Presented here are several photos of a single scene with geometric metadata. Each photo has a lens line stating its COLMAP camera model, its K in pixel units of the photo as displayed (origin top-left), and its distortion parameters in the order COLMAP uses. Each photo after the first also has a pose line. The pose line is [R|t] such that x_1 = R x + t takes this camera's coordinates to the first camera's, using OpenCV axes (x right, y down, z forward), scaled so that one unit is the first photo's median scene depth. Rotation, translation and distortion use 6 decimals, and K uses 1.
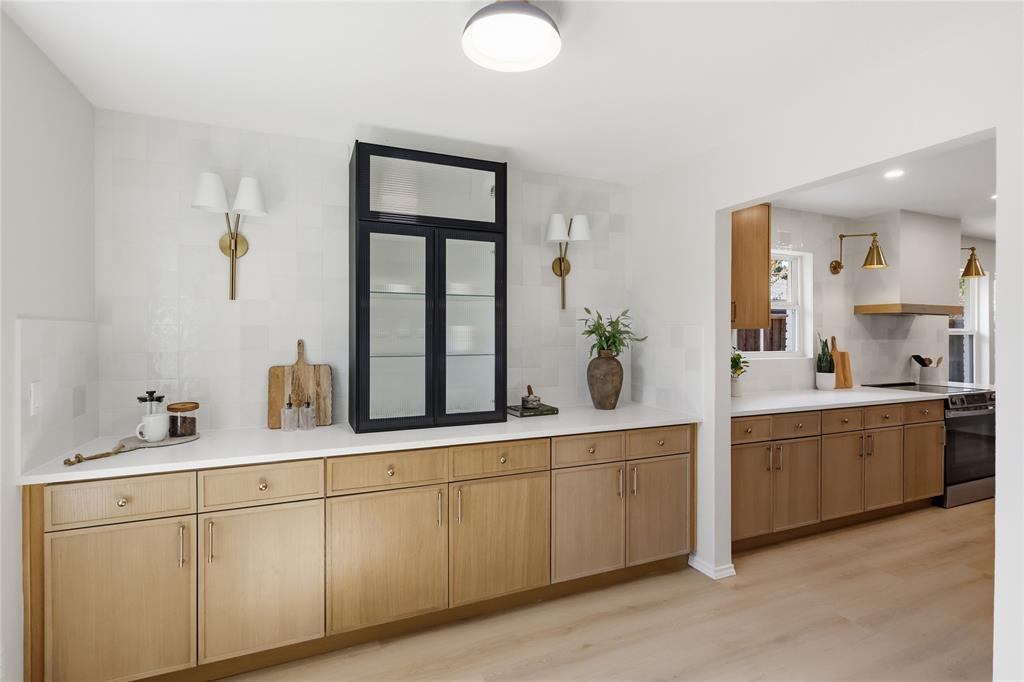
lens RADIAL K [[480.7, 0, 496.7], [0, 480.7, 327.5], [0, 0, 1]] dist [-0.000317, -0.000211]
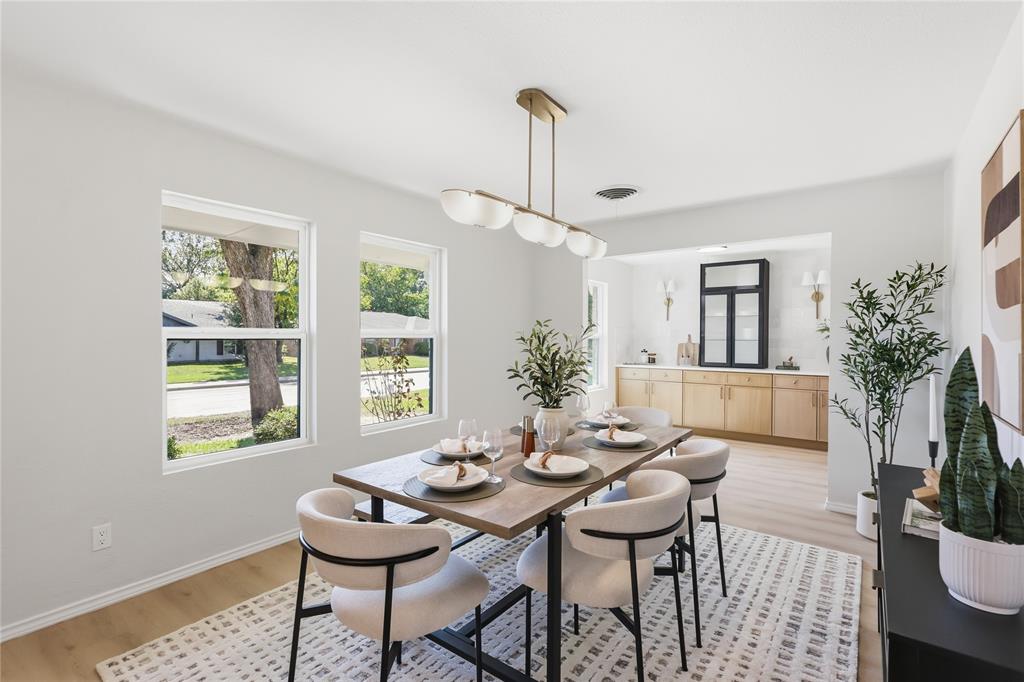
lens RADIAL K [[480.7, 0, 511.1], [0, 480.7, 334.4], [0, 0, 1]] dist [-0.000317, -0.000211]
pose [[0.510785, -0.000163, -0.859708, 1.508170], [0.006869, 0.999969, 0.003892, 0.008255], [0.859681, -0.007893, 0.510771, -1.350656]]
